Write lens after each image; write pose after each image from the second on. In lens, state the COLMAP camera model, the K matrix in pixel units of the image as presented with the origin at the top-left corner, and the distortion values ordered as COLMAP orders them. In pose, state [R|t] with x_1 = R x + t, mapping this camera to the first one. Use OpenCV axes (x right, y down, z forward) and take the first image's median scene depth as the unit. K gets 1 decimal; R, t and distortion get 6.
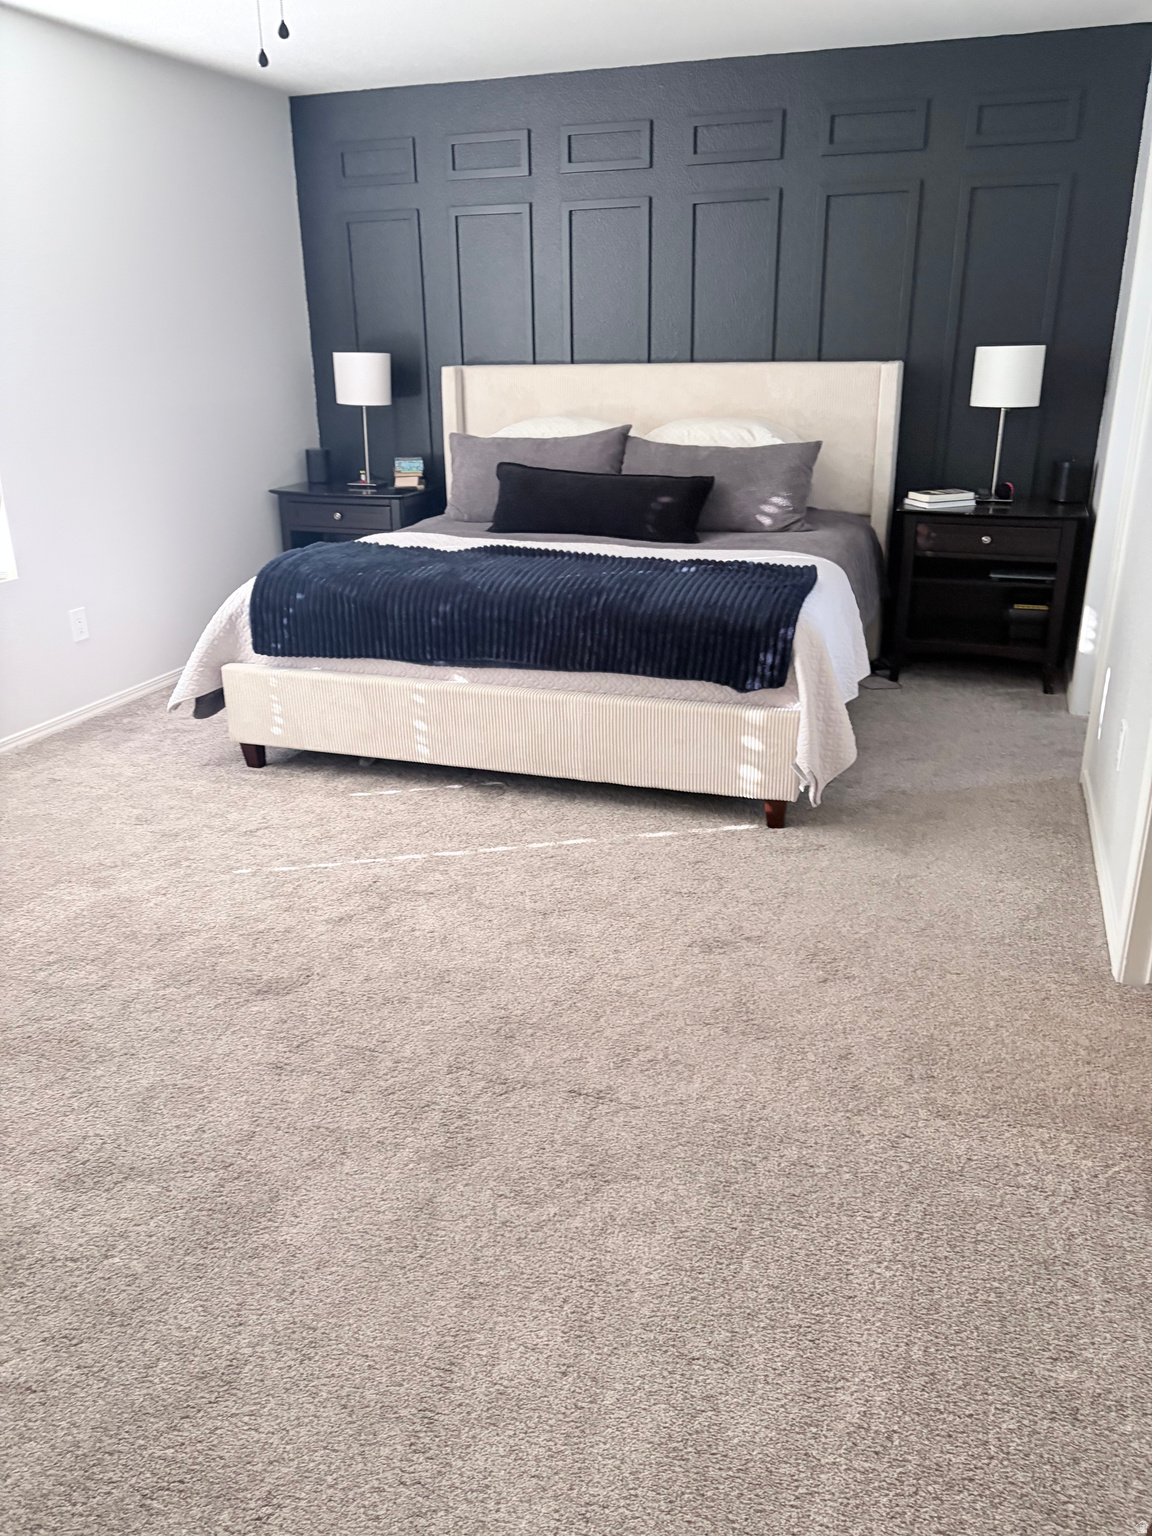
lens RADIAL K [[1162.3, 0, 573.4], [0, 1162.3, 776.3], [0, 0, 1]] dist [0.035098, -0.042984]
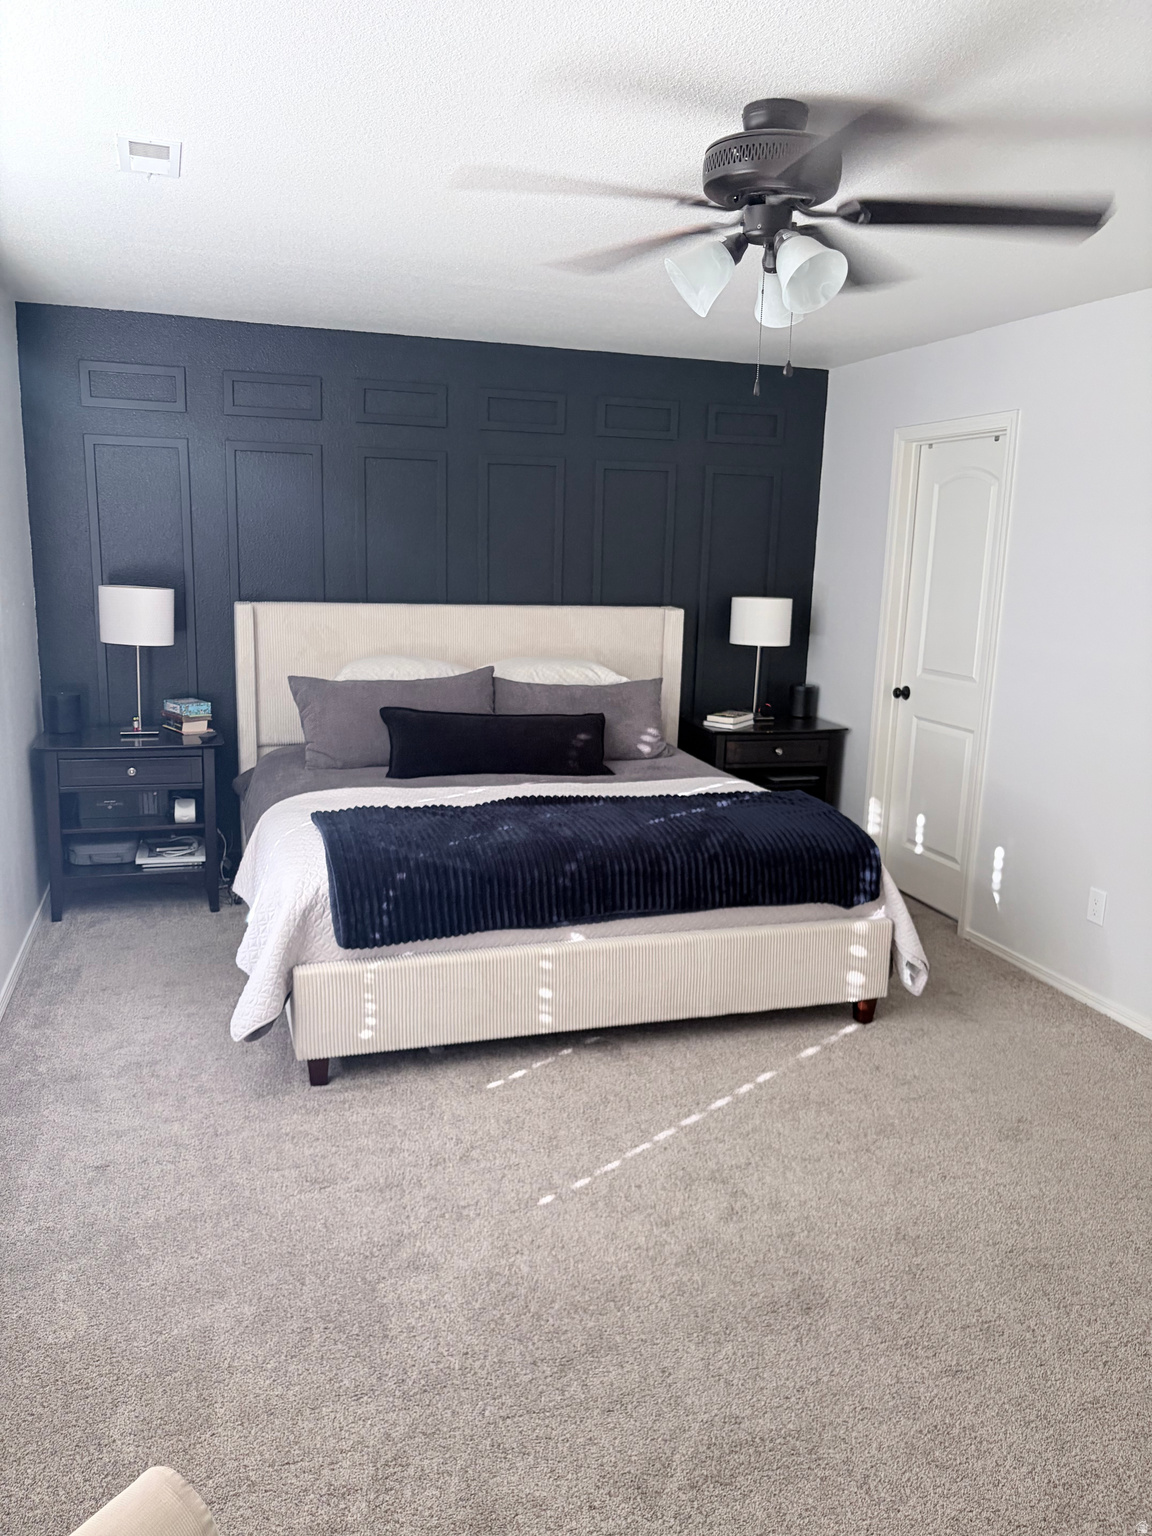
lens RADIAL K [[1162.3, 0, 589.7], [0, 1162.3, 730.0], [0, 0, 1]] dist [0.035098, -0.042984]
pose [[0.799607, -0.059689, 0.597550, -0.644248], [0.173031, 0.975748, -0.134073, -0.117899], [-0.575056, 0.210600, 0.790543, 0.185213]]
